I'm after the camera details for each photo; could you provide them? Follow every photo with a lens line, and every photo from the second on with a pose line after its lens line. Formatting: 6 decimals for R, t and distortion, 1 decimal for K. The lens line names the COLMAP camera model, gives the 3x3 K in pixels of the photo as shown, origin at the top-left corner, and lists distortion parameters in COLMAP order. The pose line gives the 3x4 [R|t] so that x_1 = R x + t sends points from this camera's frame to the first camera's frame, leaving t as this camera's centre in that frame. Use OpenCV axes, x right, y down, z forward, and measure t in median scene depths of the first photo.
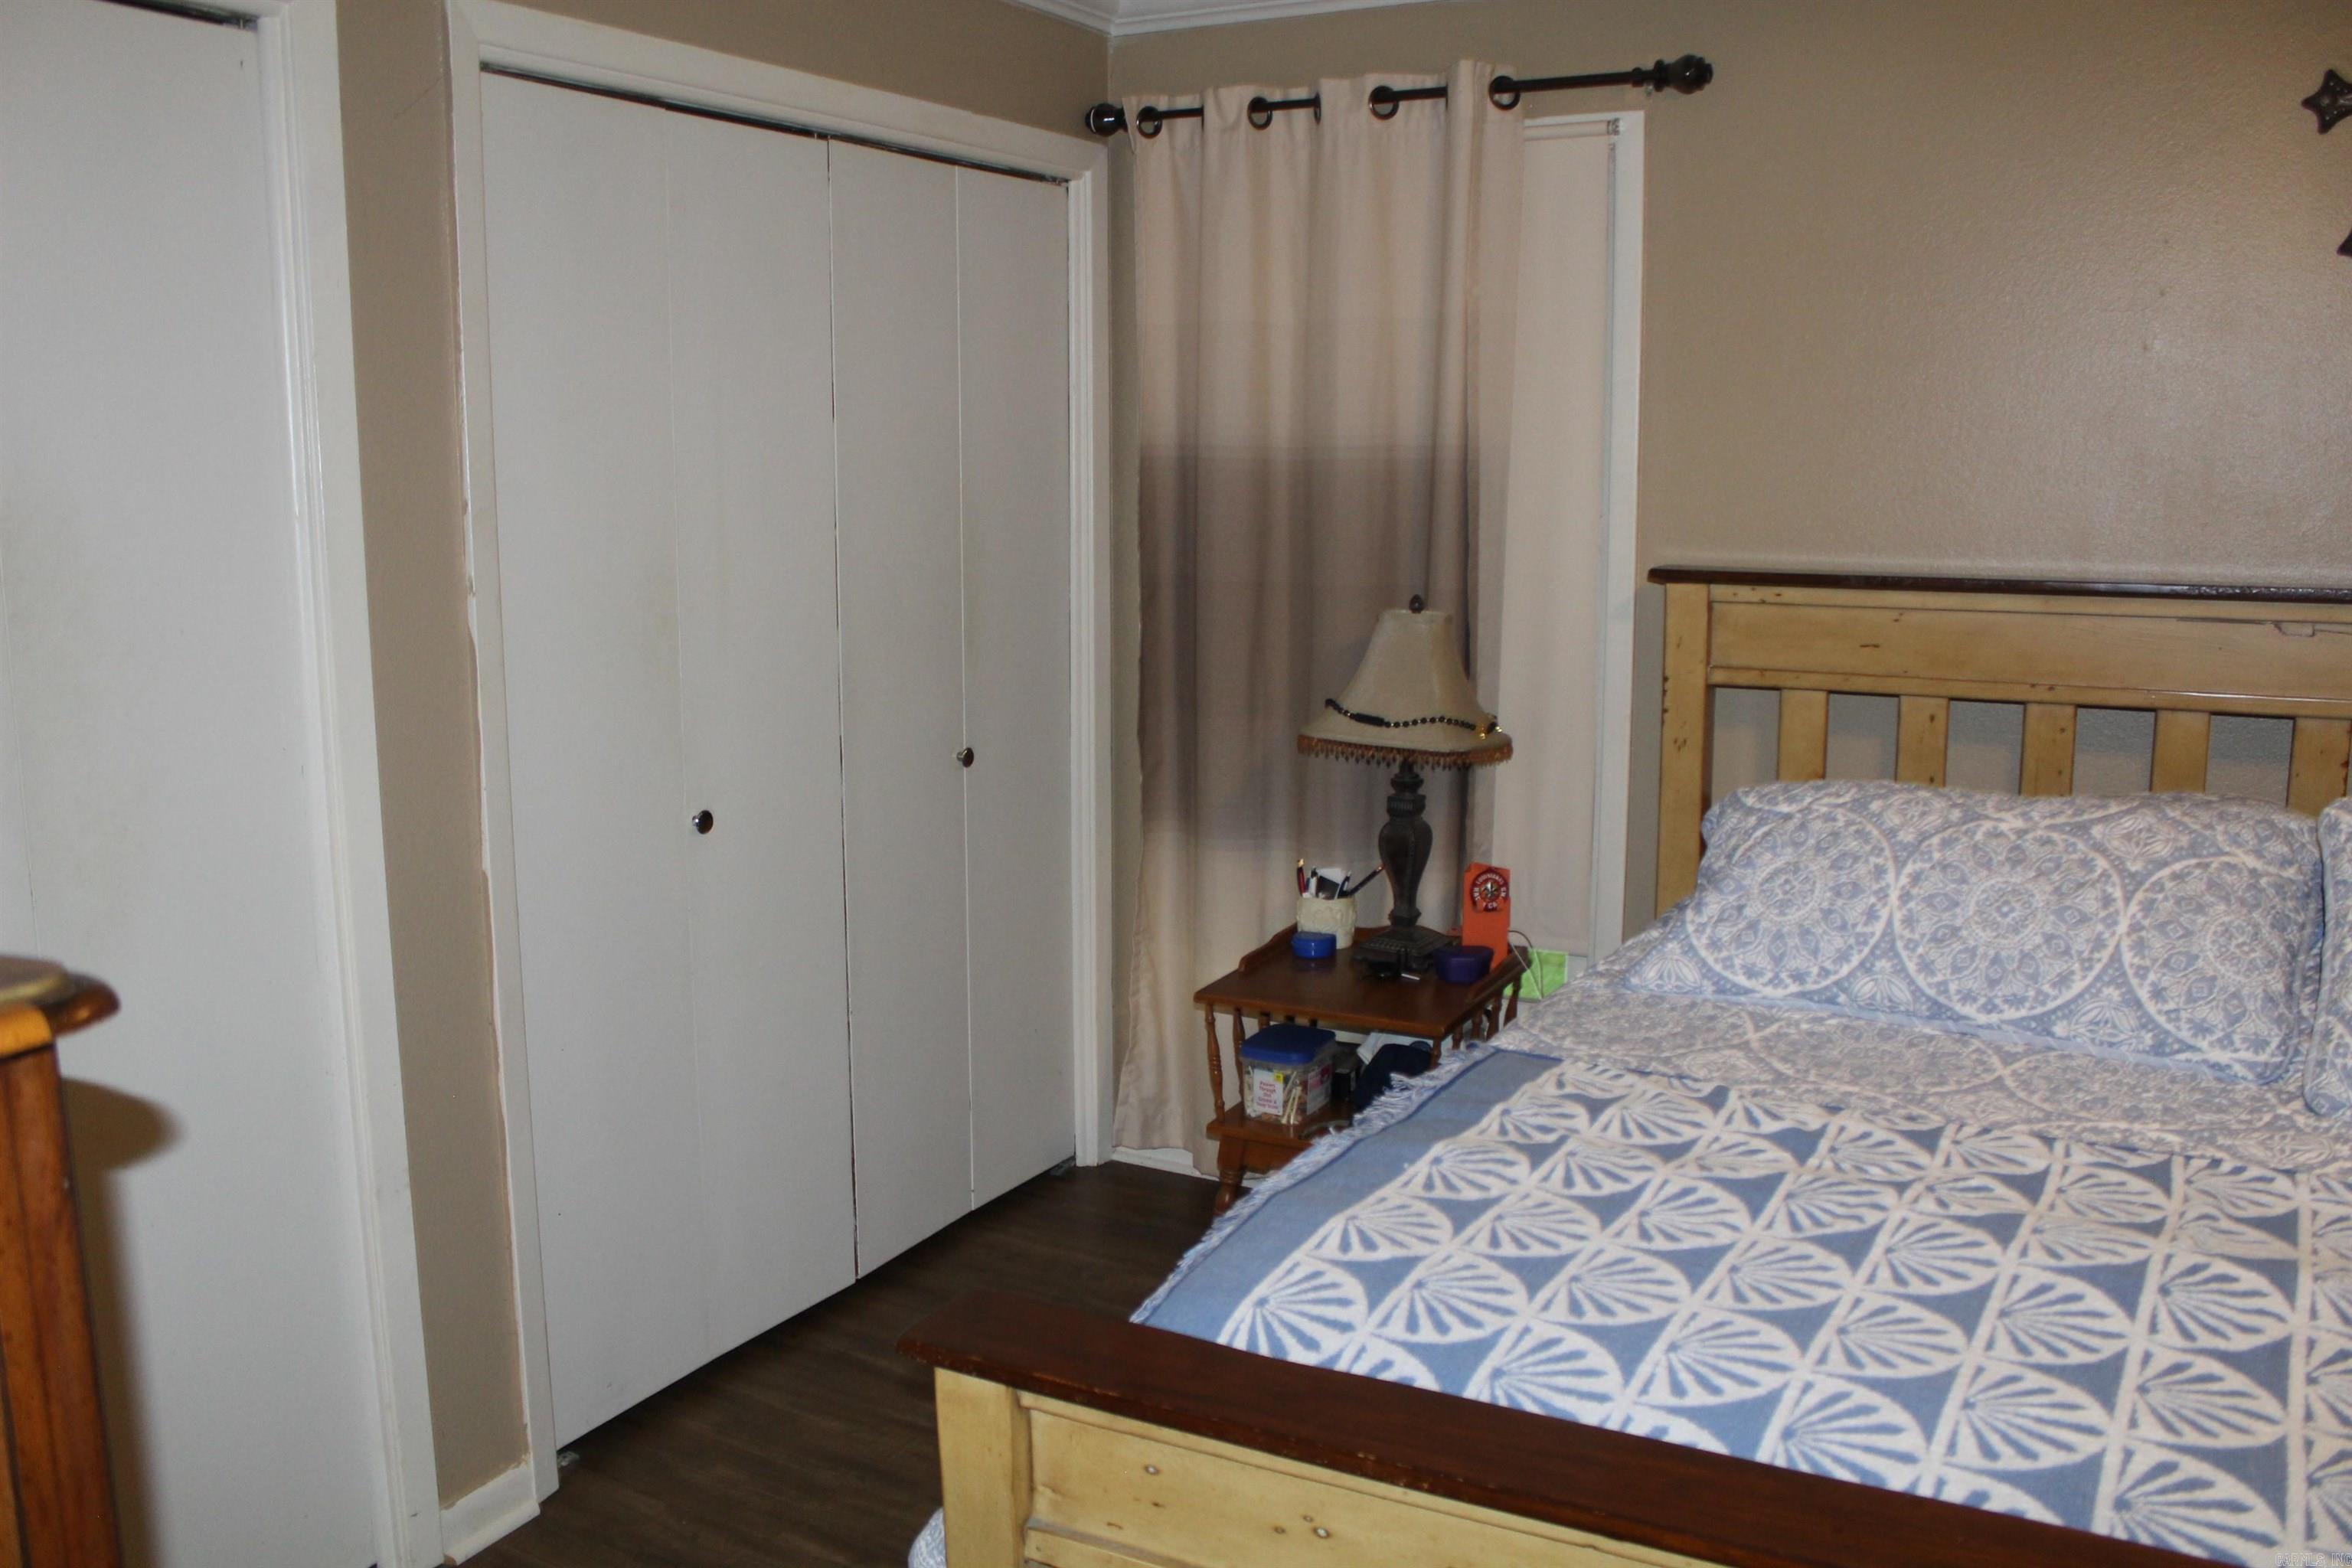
lens RADIAL K [[1984.5, 0, 1175.5], [0, 1984.5, 796.7], [0, 0, 1]] dist [-0.155167, 0.143843]
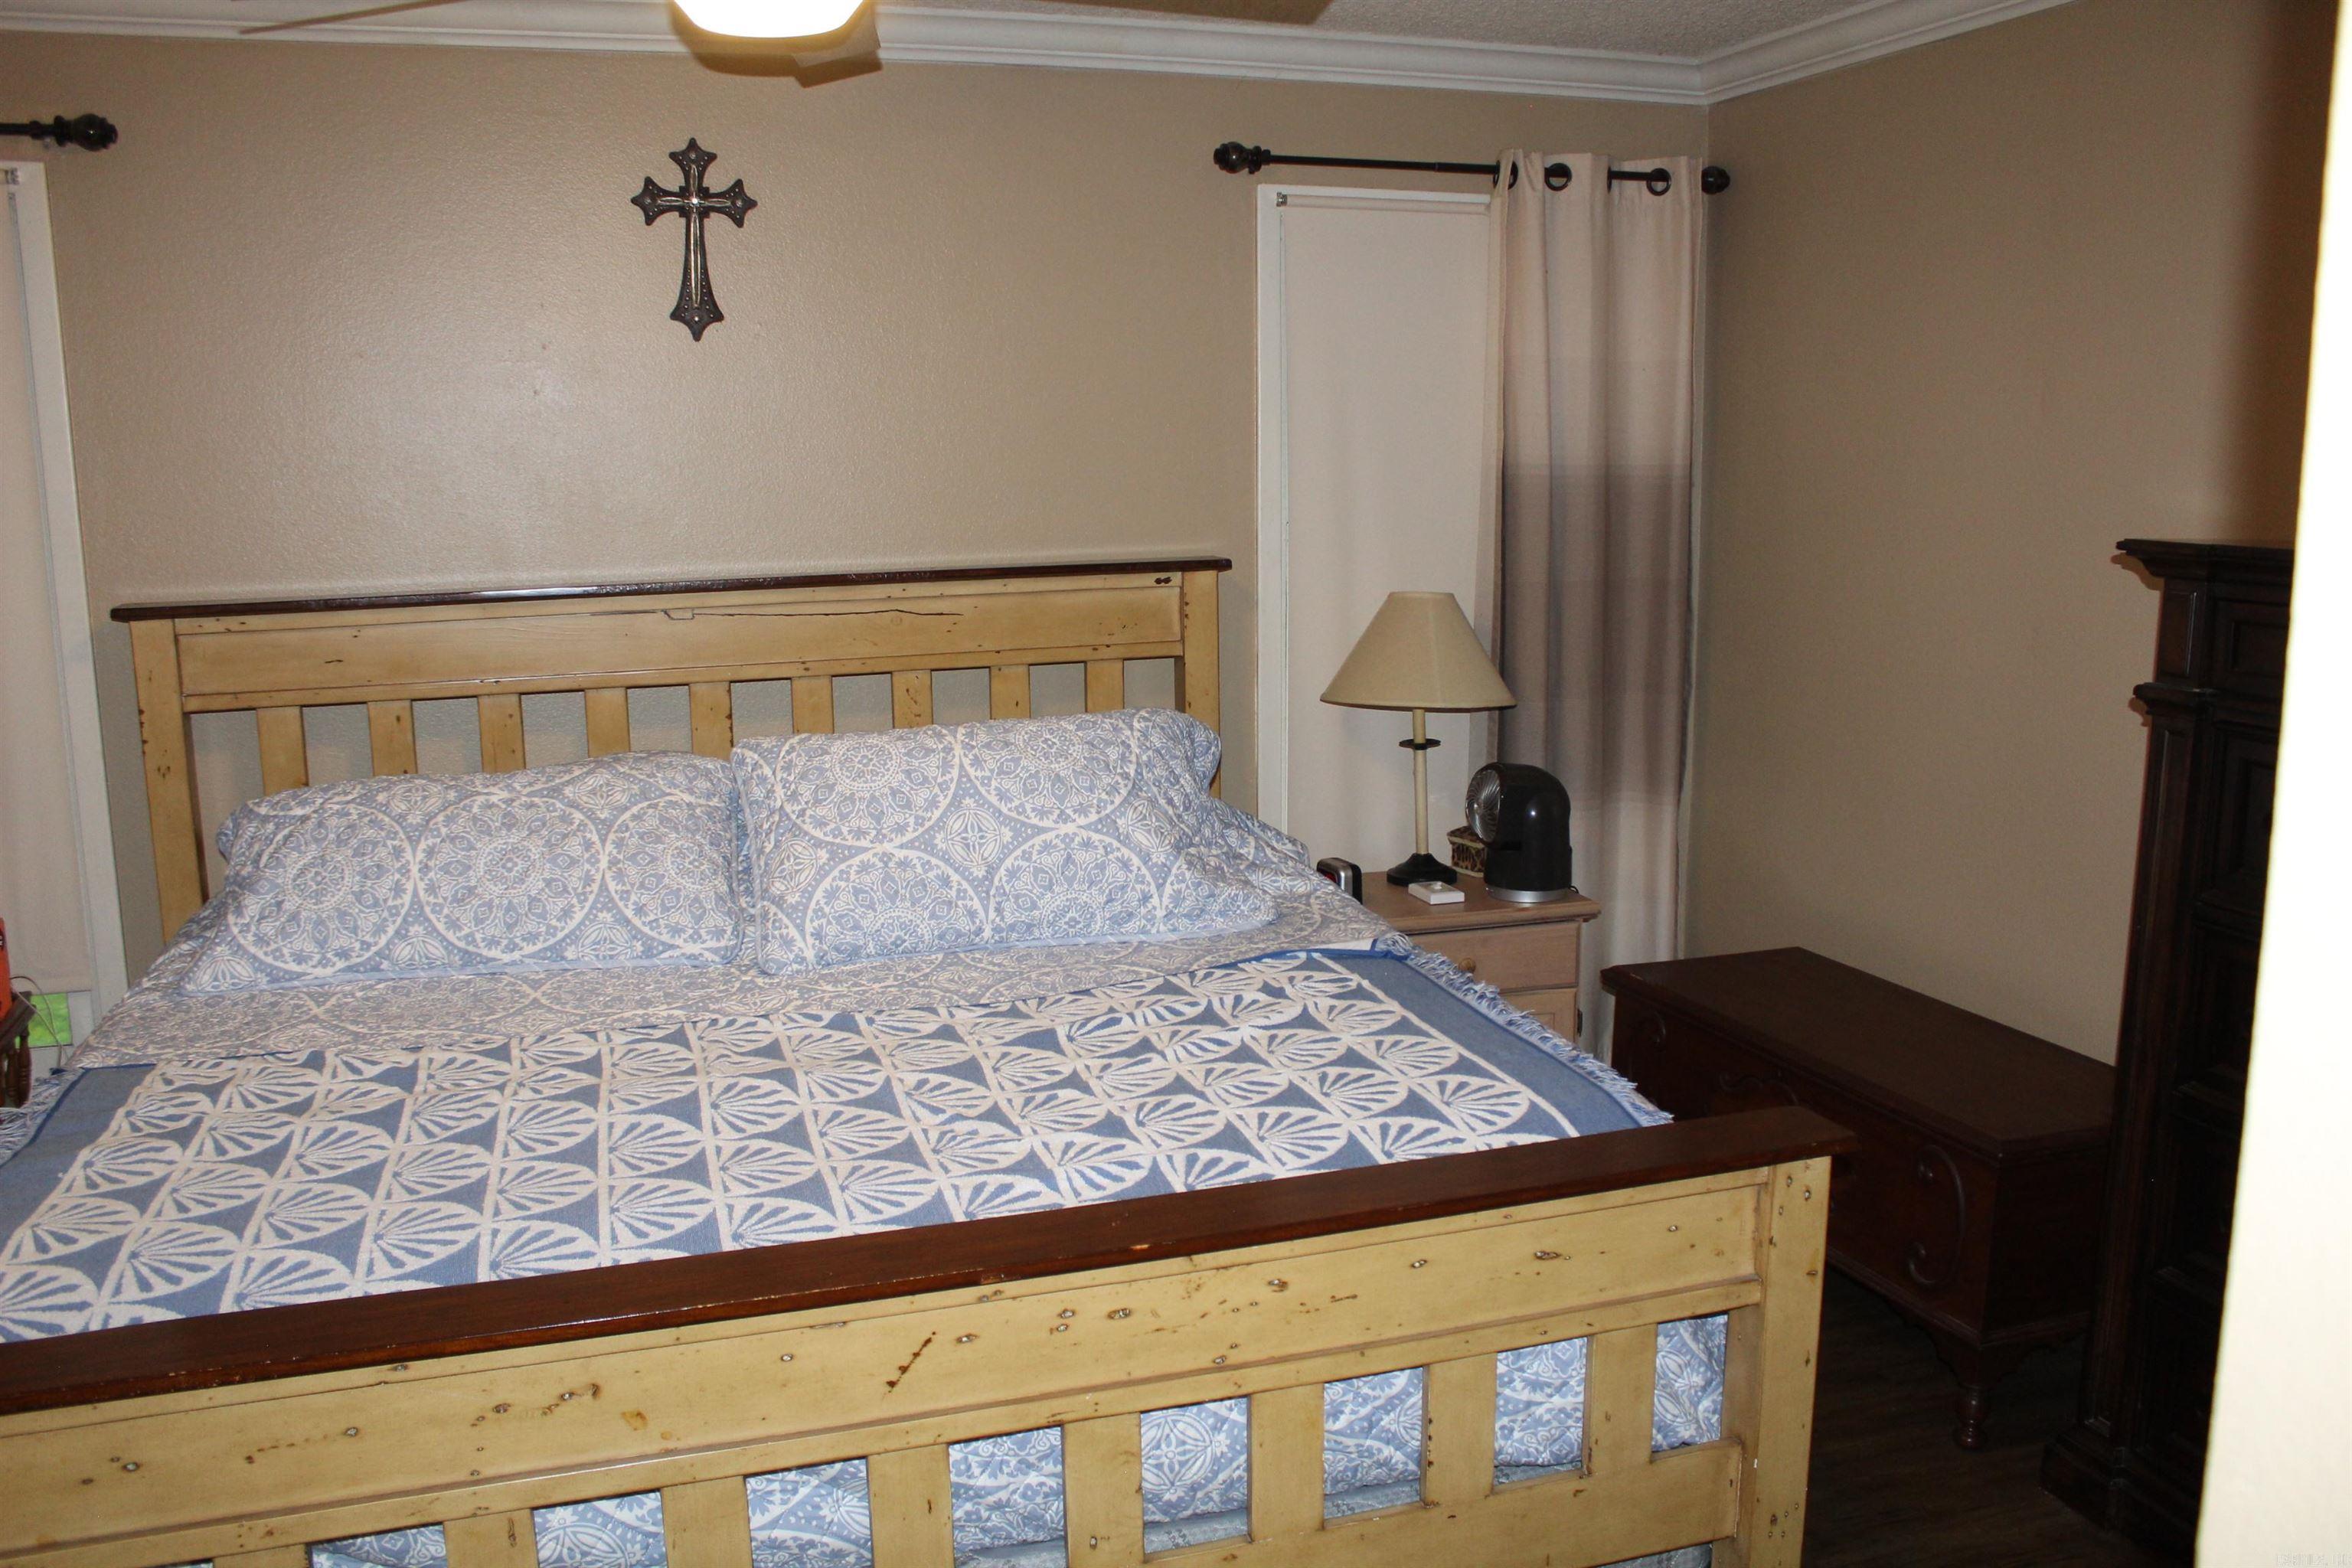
lens RADIAL K [[1984.5, 0, 1173.5], [0, 1984.5, 782.8], [0, 0, 1]] dist [-0.155167, 0.143843]
pose [[0.685077, -0.127289, 0.717264, -0.163919], [0.136435, 0.989612, 0.045309, 0.009326], [-0.715580, 0.066820, 0.695327, -0.153685]]
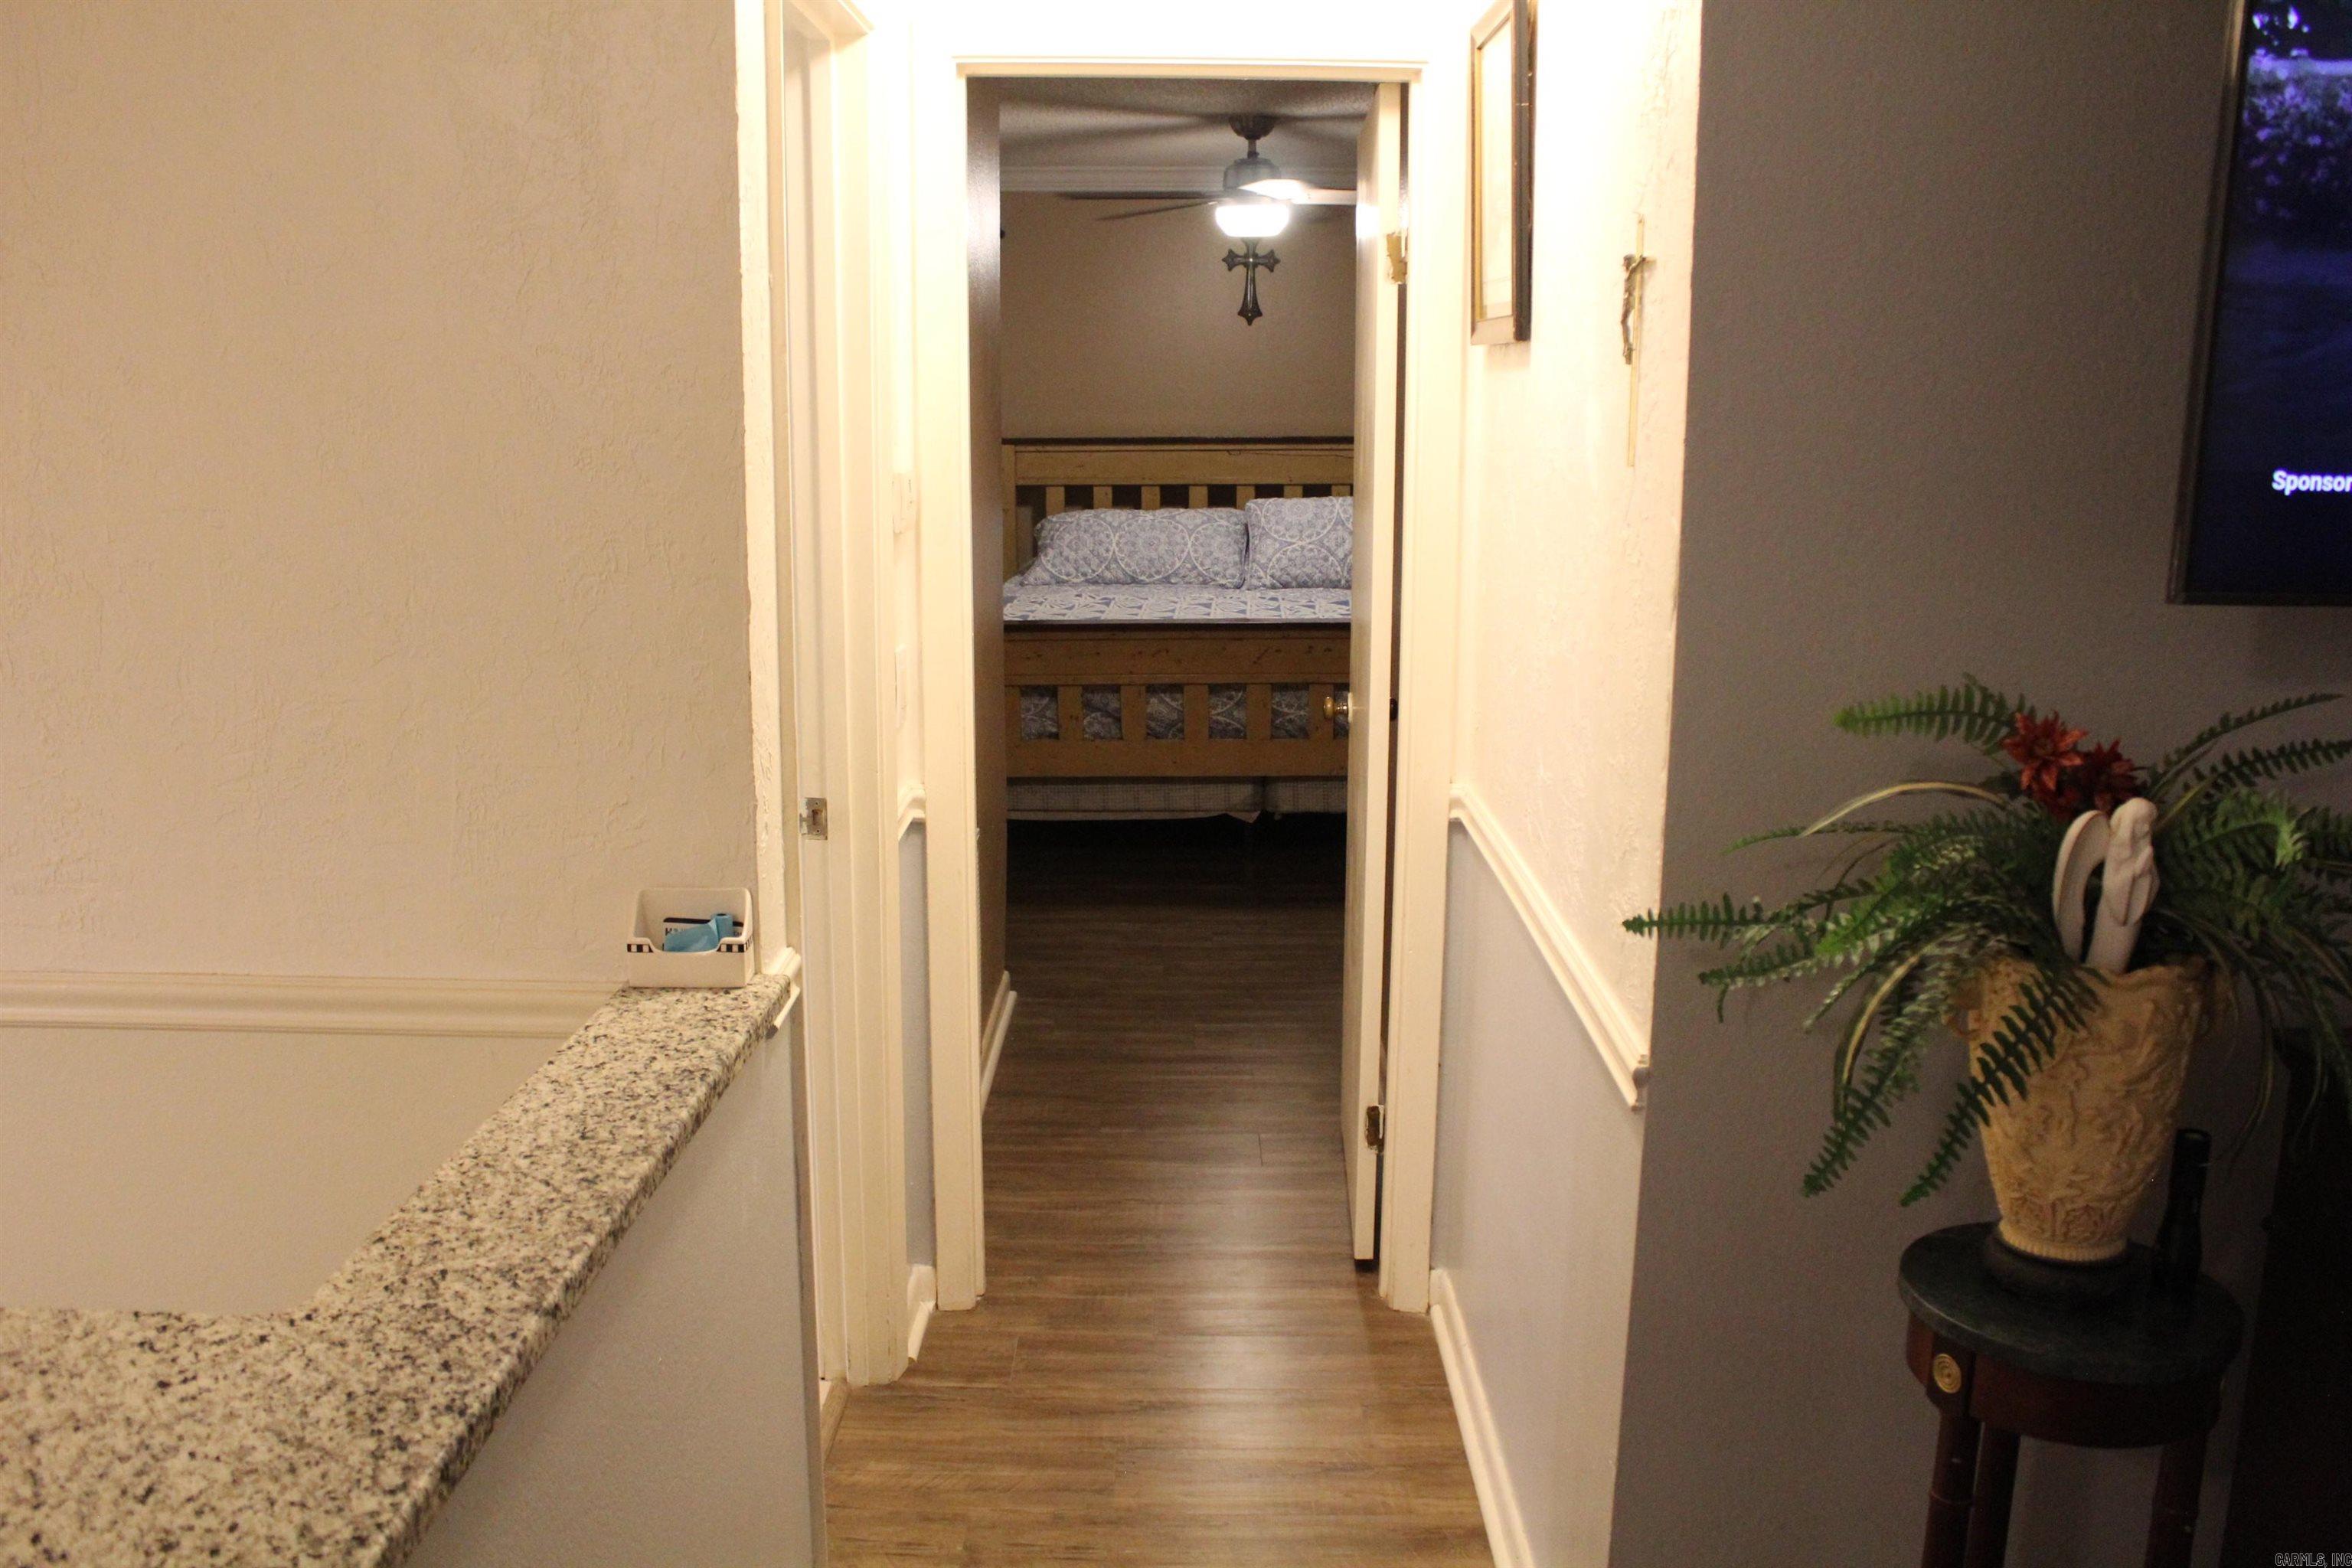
lens RADIAL K [[1984.5, 0, 1162.6], [0, 1984.5, 791.3], [0, 0, 1]] dist [-0.155167, 0.143843]
pose [[0.874555, -0.087109, 0.477039, -1.105361], [0.075778, 0.996198, 0.042986, 0.327711], [-0.478969, -0.001445, 0.877830, -1.780058]]
